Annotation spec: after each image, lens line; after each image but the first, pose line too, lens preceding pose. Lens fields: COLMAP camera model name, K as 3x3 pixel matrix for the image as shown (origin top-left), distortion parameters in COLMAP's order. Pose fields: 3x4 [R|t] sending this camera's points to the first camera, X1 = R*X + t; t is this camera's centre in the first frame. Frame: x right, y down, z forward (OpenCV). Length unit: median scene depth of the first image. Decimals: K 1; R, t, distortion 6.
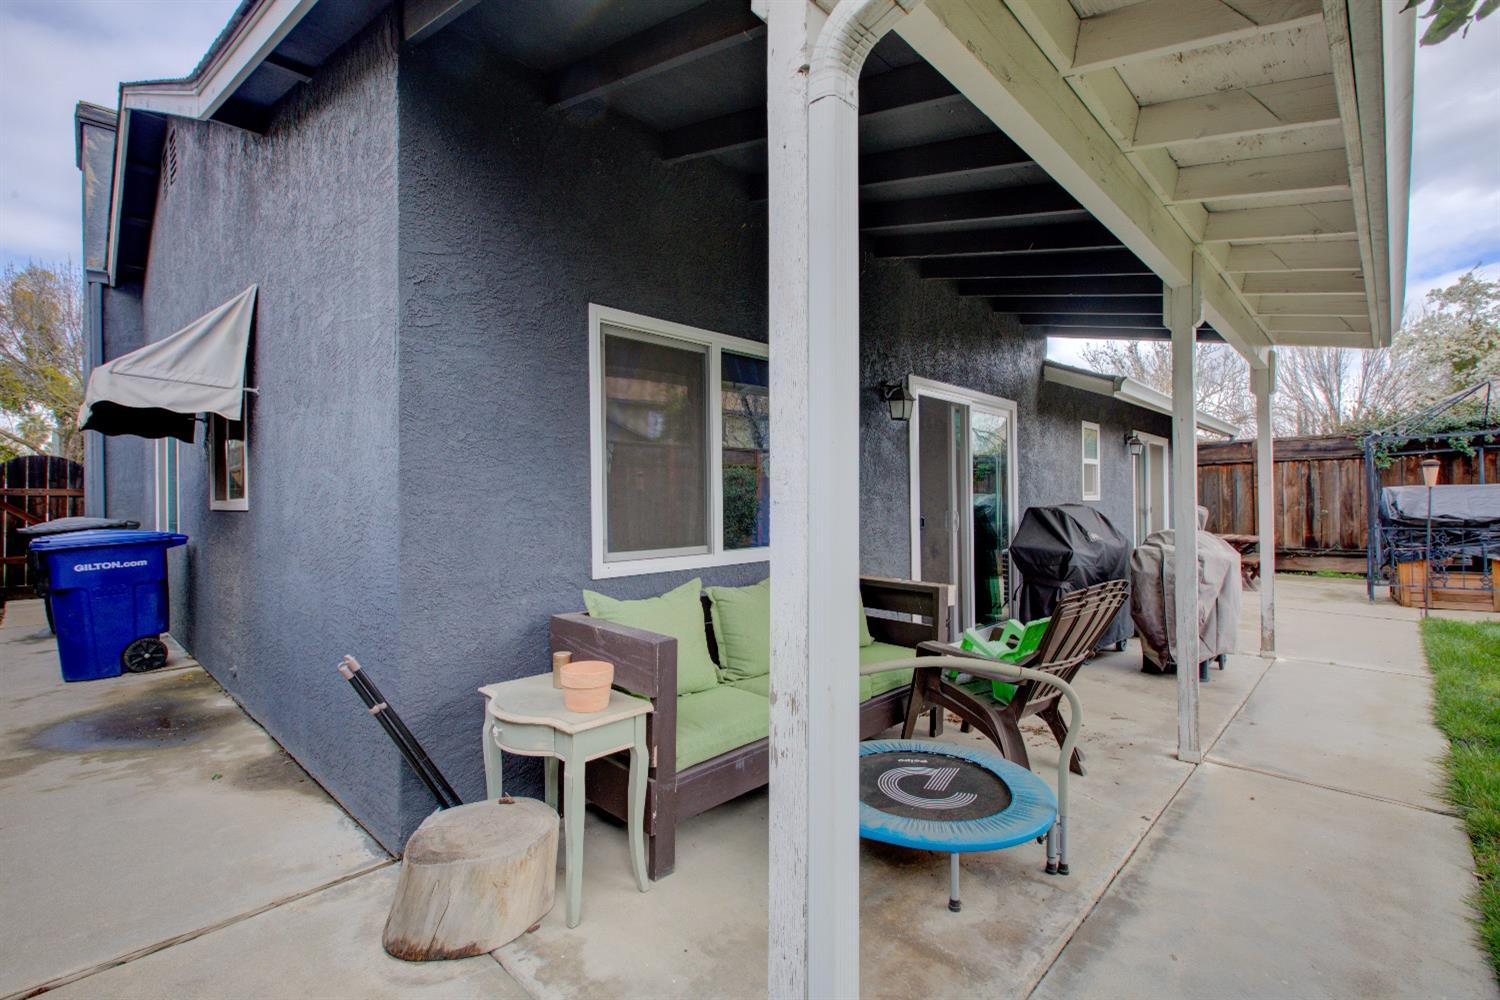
lens RADIAL K [[680.5, 0, 746.0], [0, 680.5, 499.0], [0, 0, 1]] dist [-0.007596, 0.000546]
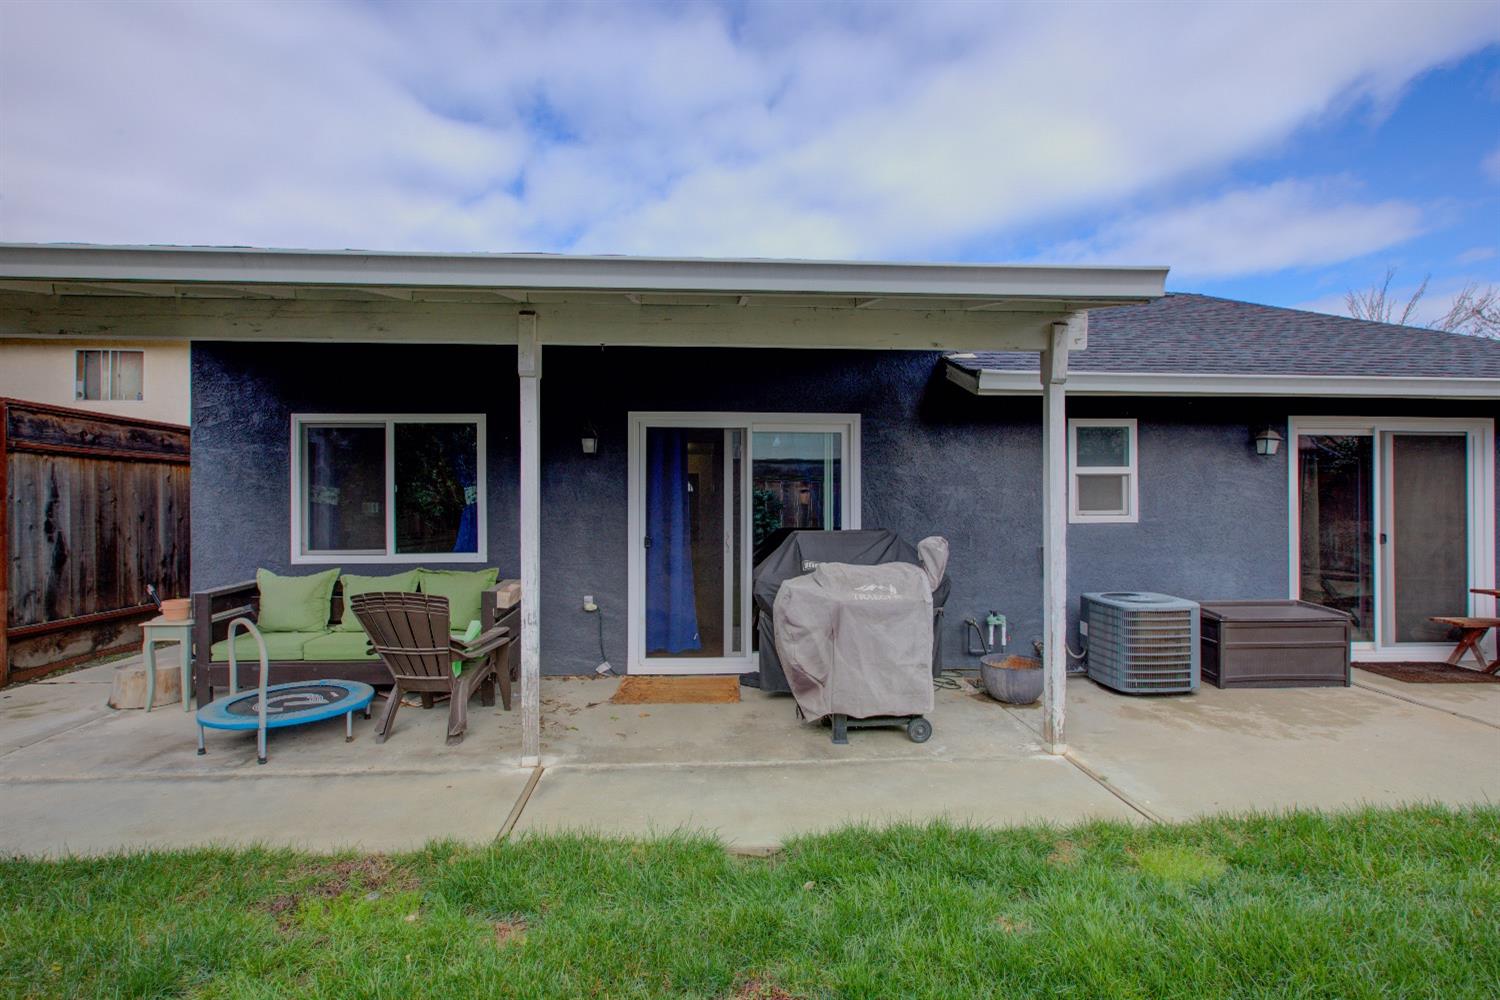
lens RADIAL K [[680.5, 0, 746.0], [0, 680.5, 499.0], [0, 0, 1]] dist [-0.007596, 0.000546]
pose [[0.733457, -0.011739, -0.679635, 0.748422], [-0.003109, 0.999782, -0.020623, -0.009077], [0.679729, 0.017239, 0.733261, 0.192412]]
